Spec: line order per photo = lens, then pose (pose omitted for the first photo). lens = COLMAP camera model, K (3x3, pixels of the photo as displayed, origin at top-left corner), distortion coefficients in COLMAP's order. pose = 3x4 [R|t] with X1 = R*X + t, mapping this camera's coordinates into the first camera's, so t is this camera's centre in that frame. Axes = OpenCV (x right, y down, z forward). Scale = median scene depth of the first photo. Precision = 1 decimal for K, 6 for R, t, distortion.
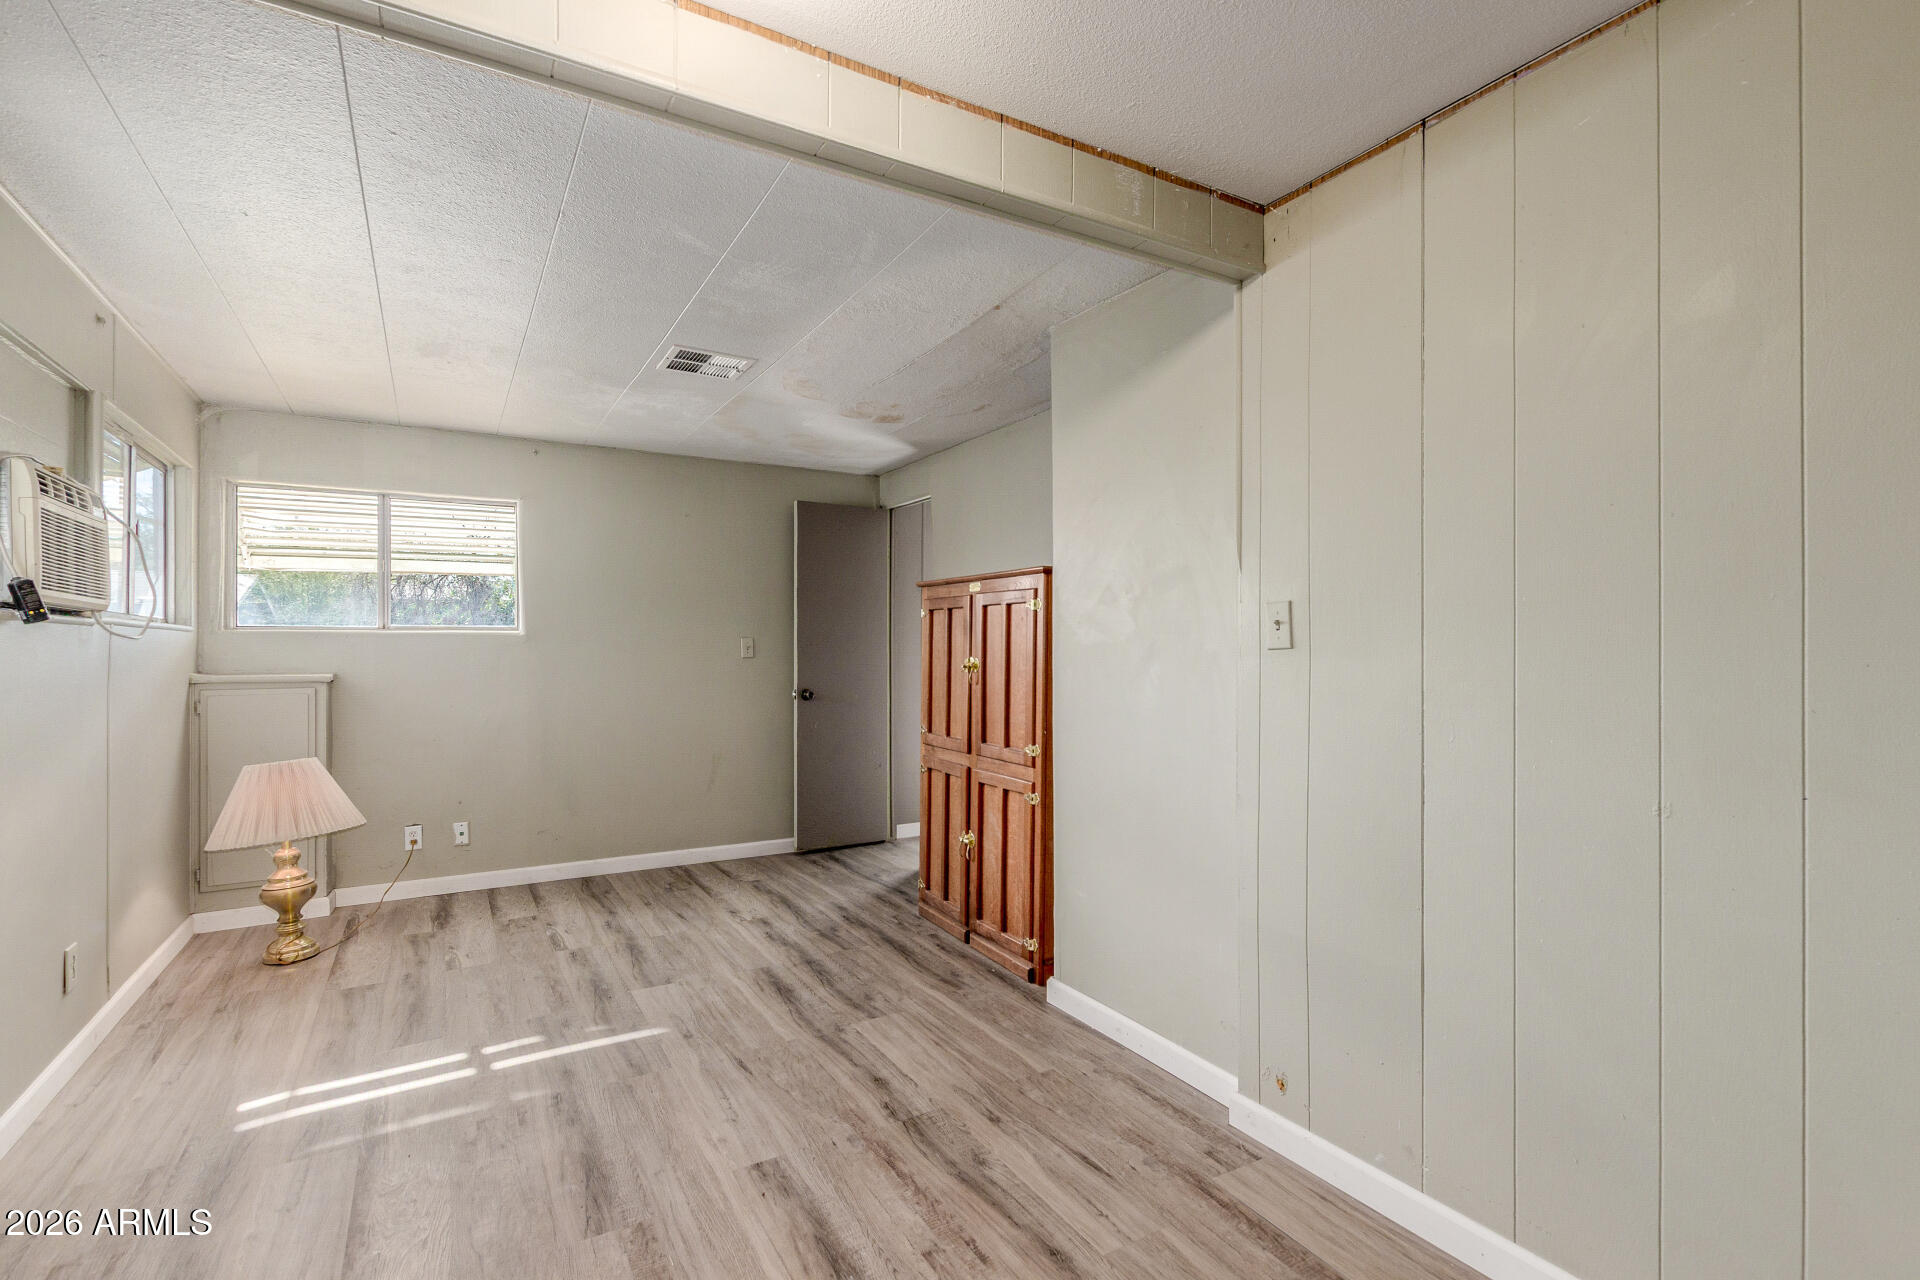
lens RADIAL K [[894.4, 0, 969.2], [0, 894.4, 648.1], [0, 0, 1]] dist [0.005935, -0.004026]
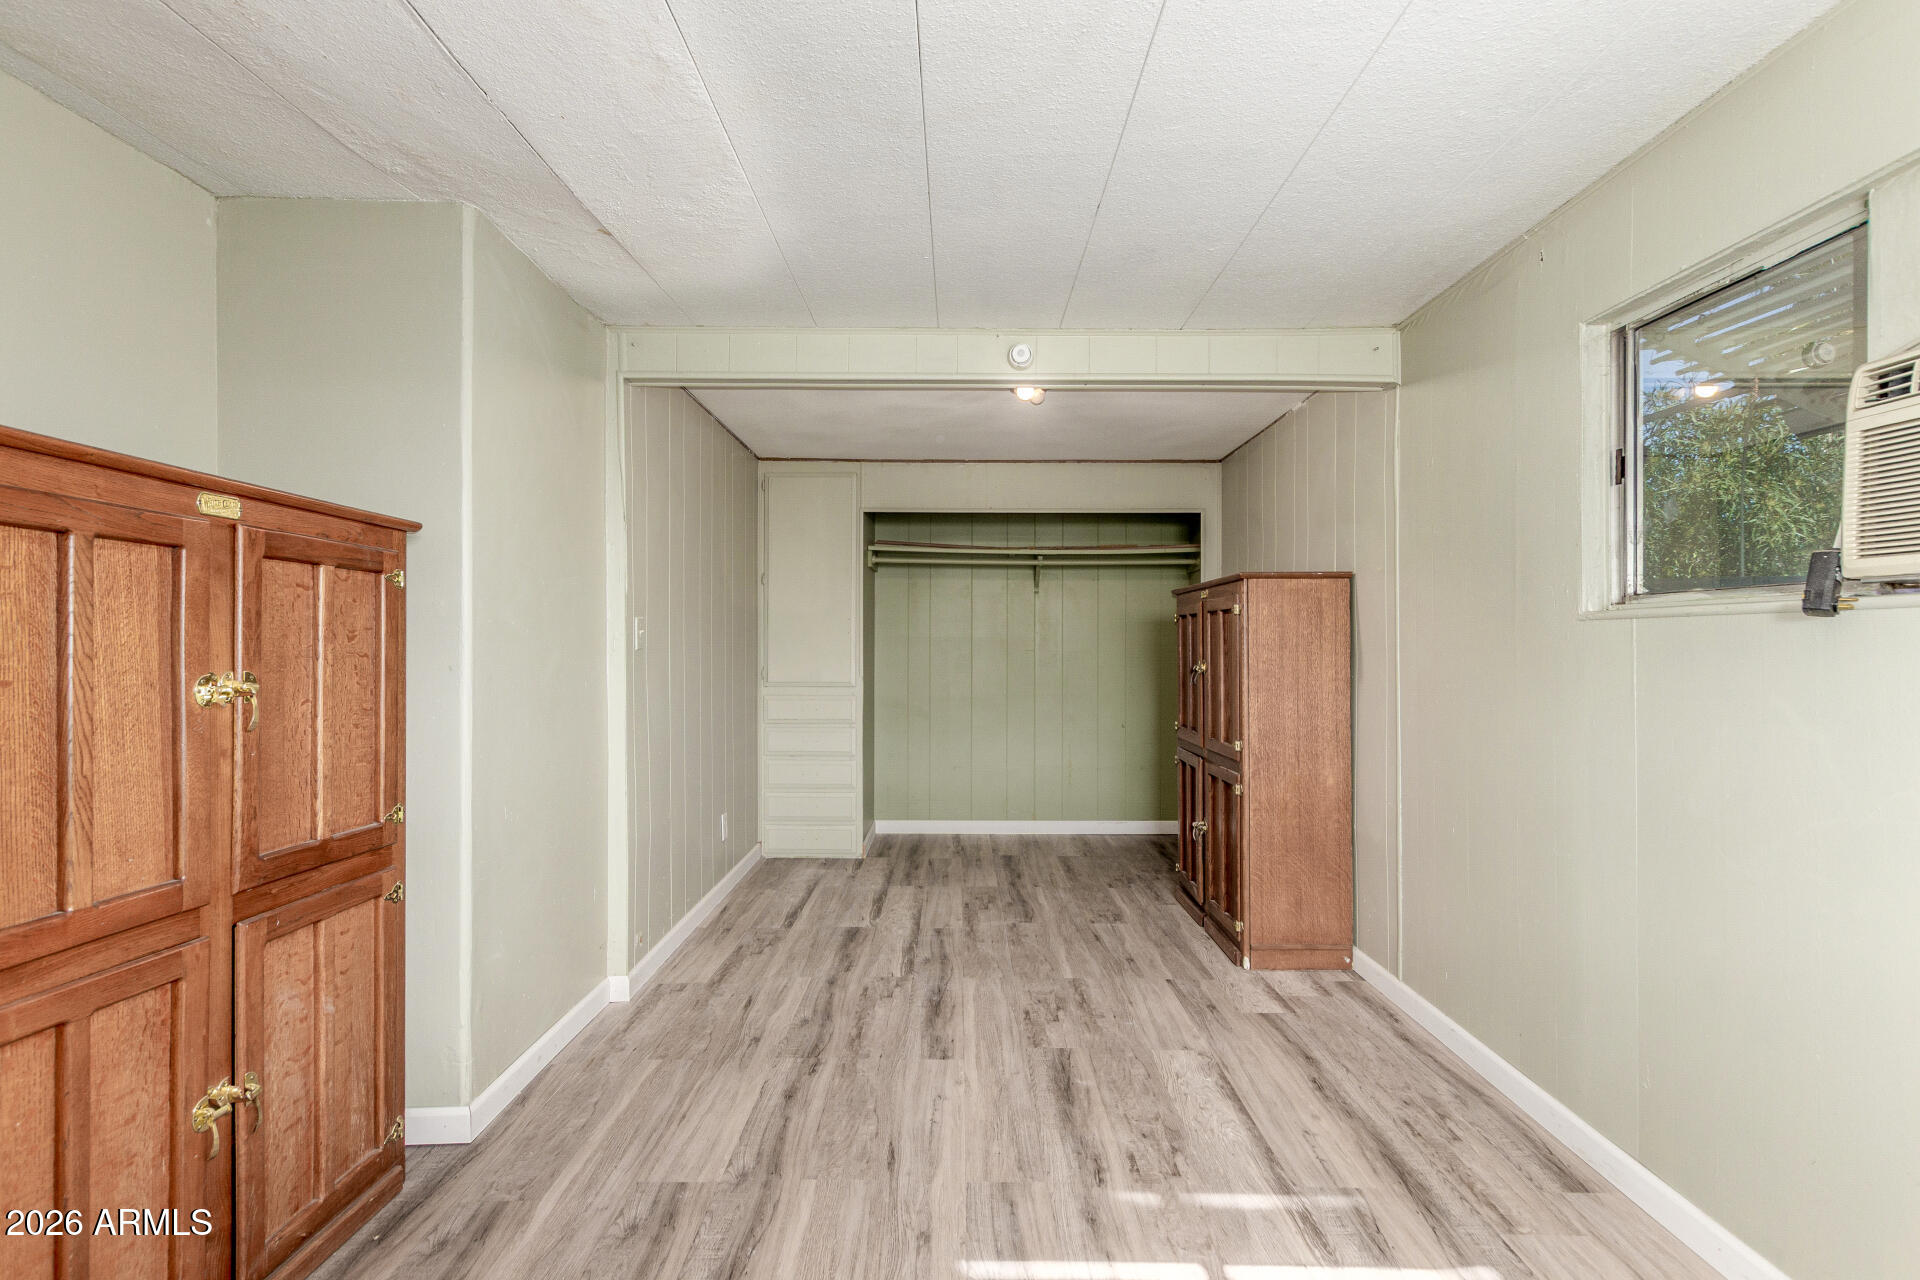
lens RADIAL K [[880.3, 0, 953.2], [0, 880.3, 643.2], [0, 0, 1]] dist [0.005358, -0.002064]
pose [[-0.855152, 0.001510, 0.518375, -0.872957], [-0.001143, 0.999988, -0.004798, -0.001810], [-0.518376, -0.004695, -0.855140, 2.015191]]
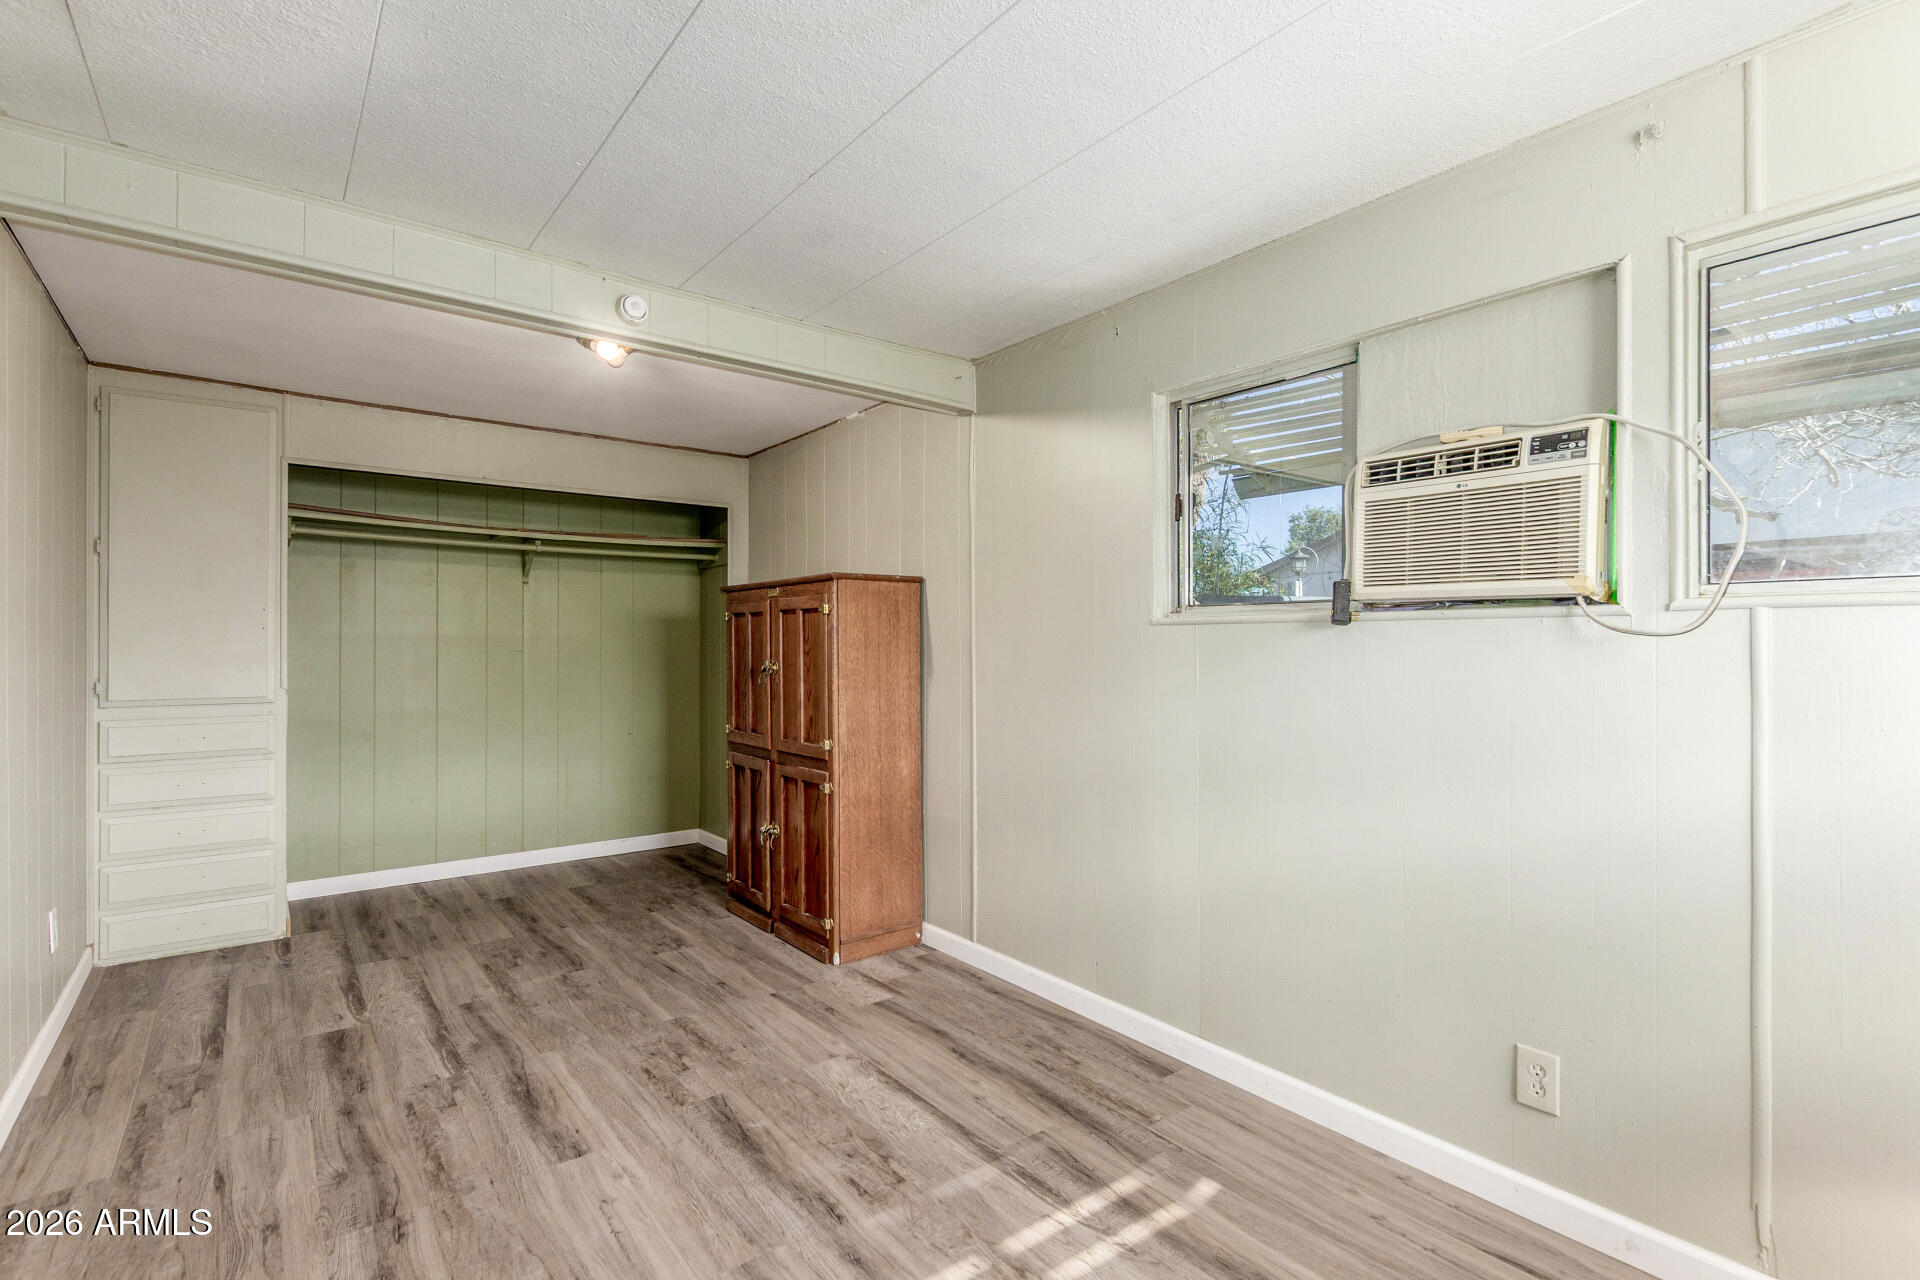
lens RADIAL K [[894.4, 0, 971.3], [0, 894.4, 637.9], [0, 0, 1]] dist [0.005935, -0.004026]
pose [[-0.991367, 0.000310, -0.131114, -0.533693], [0.001518, 0.999957, -0.009108, -0.003516], [0.131105, -0.009229, -0.991325, 2.035906]]
